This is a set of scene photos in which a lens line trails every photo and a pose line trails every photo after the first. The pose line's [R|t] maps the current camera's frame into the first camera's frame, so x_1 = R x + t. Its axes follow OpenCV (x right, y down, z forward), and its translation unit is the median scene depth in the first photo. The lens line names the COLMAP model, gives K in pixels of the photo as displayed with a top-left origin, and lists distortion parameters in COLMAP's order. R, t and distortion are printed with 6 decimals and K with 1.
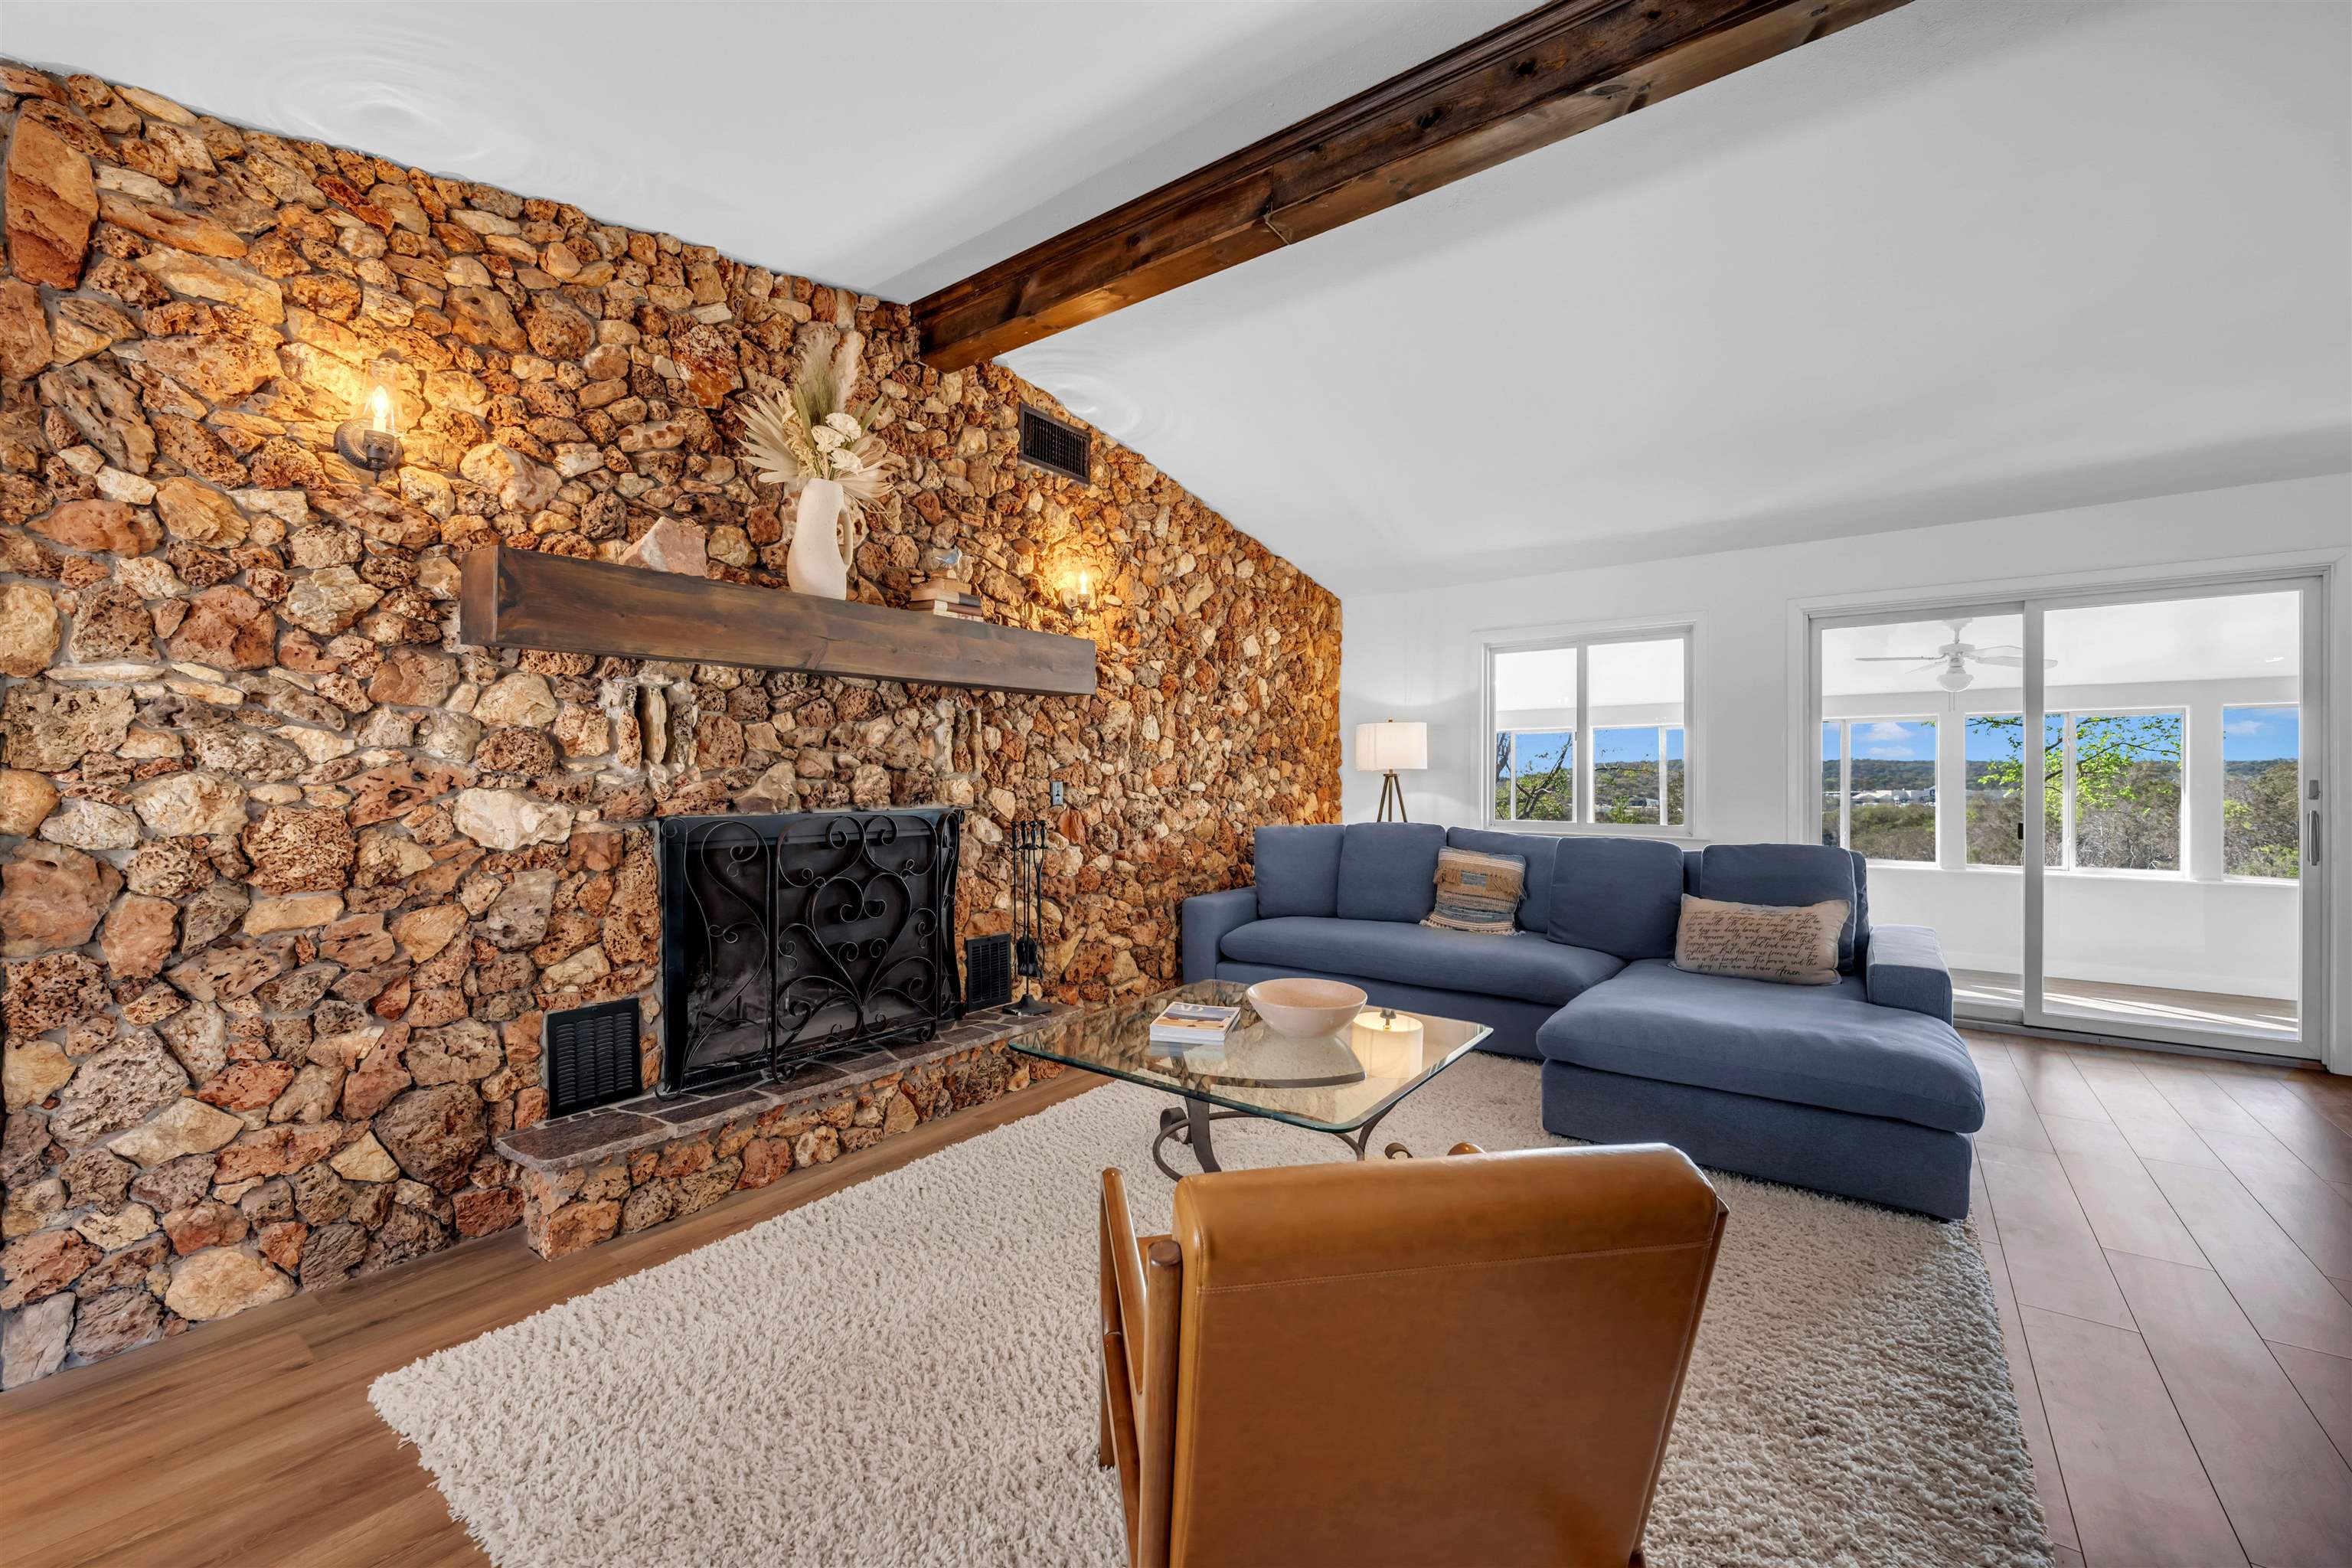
lens RADIAL K [[944.1, 0, 1166.9], [0, 944.1, 785.1], [0, 0, 1]] dist [-0.007325, 0.000251]
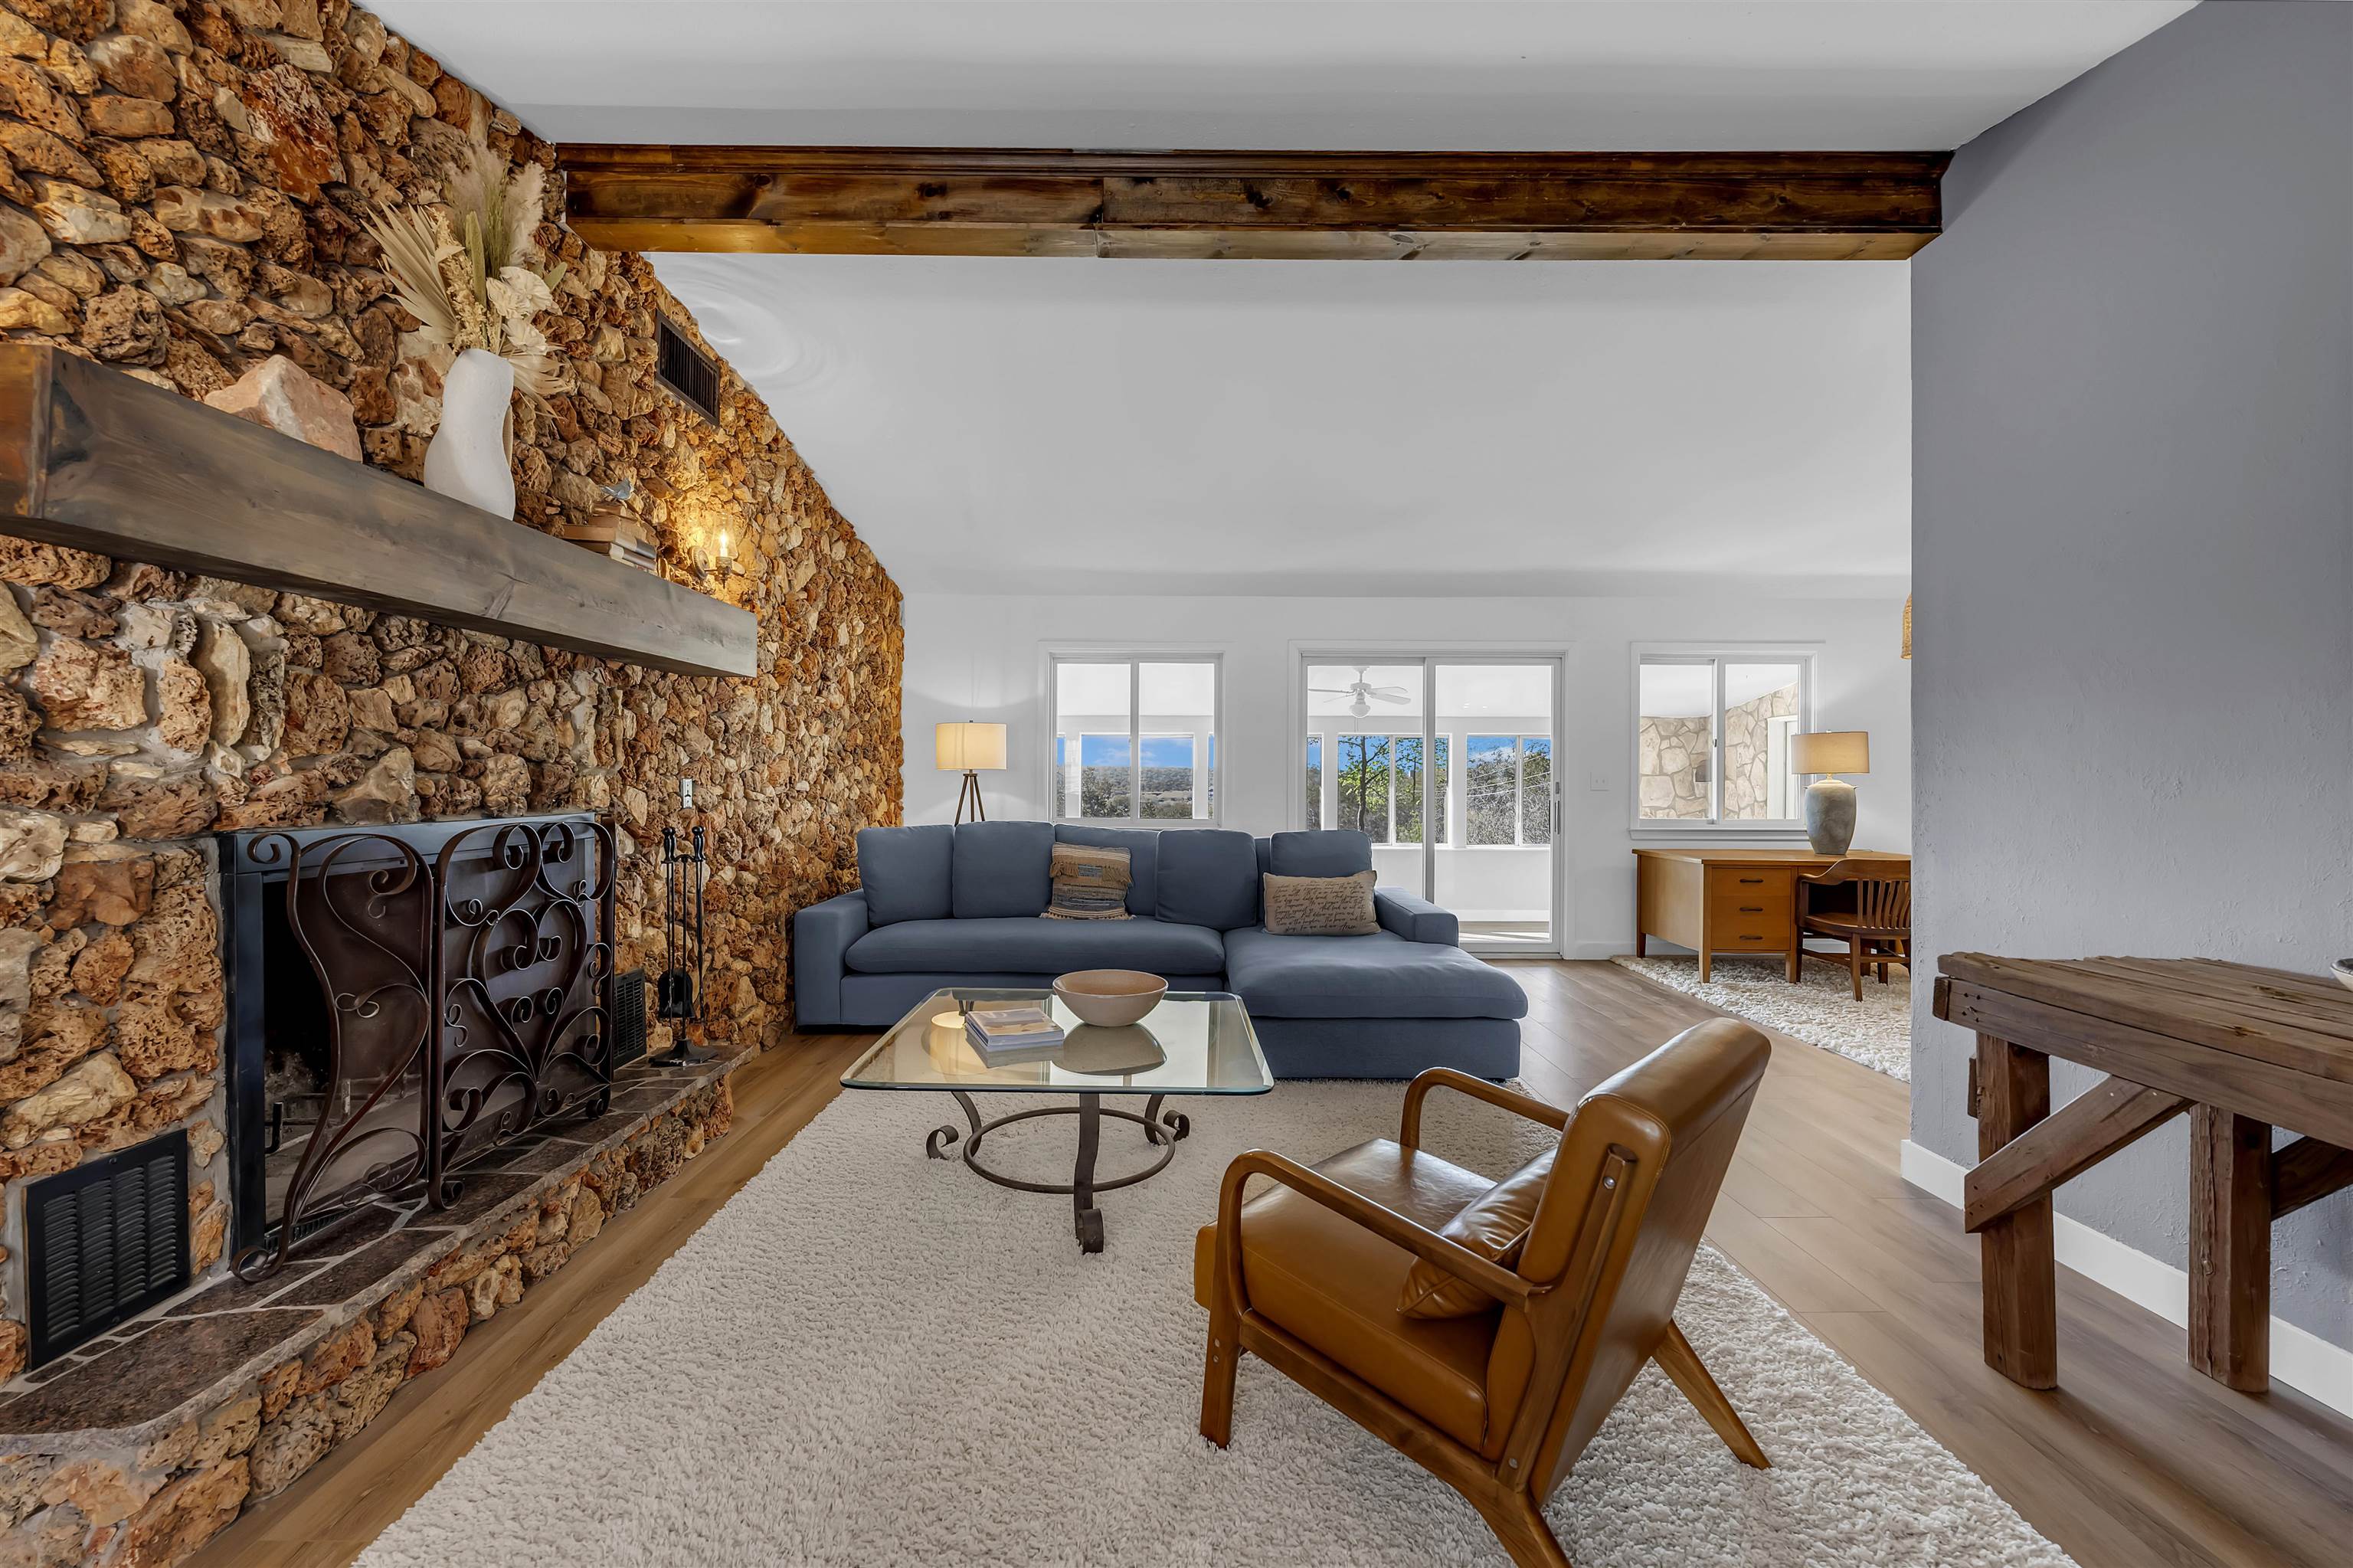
lens RADIAL K [[944.5, 0, 1173.2], [0, 944.5, 788.3], [0, 0, 1]] dist [-0.007325, 0.000251]
pose [[0.794753, -0.000268, 0.606933, -0.329918], [-0.000843, 0.999998, 0.001545, 0.003171], [-0.606933, -0.001739, 0.794751, 0.101741]]
